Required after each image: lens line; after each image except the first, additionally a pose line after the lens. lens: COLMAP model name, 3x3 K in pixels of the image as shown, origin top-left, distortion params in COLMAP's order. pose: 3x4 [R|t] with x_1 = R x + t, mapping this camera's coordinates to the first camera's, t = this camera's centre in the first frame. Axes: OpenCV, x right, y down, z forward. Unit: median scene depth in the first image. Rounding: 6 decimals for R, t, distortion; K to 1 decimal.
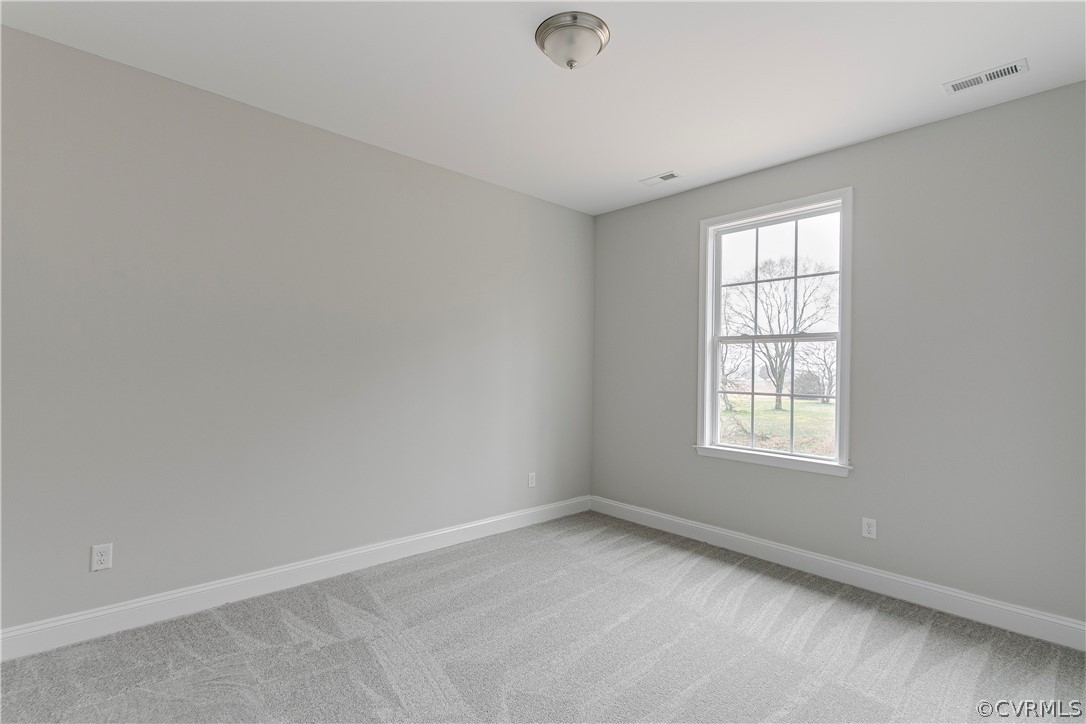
lens RADIAL K [[509.9, 0, 543.0], [0, 509.9, 362.0], [0, 0, 1]] dist [-0.001506, -0.000436]
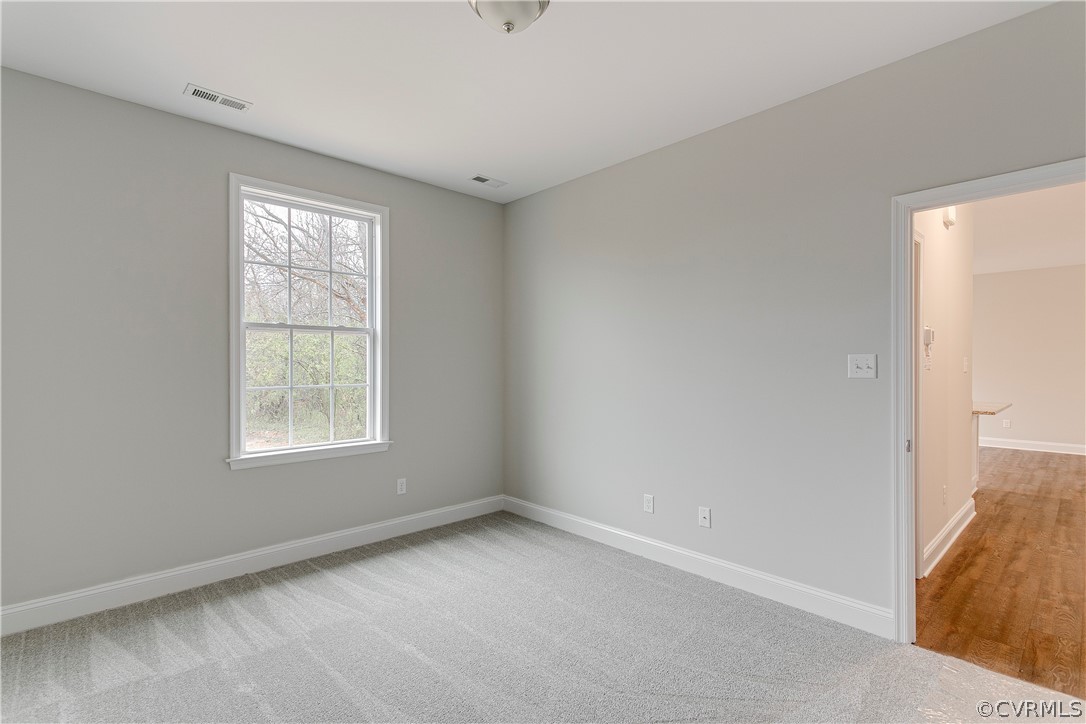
lens RADIAL K [[512.8, 0, 535.1], [0, 512.8, 364.3], [0, 0, 1]] dist [0.008451, -0.000406]
pose [[-0.013623, -0.014714, 0.999799, -0.587656], [-0.011741, 0.999825, 0.014554, 0.001288], [-0.999838, -0.011540, -0.013793, 0.644280]]
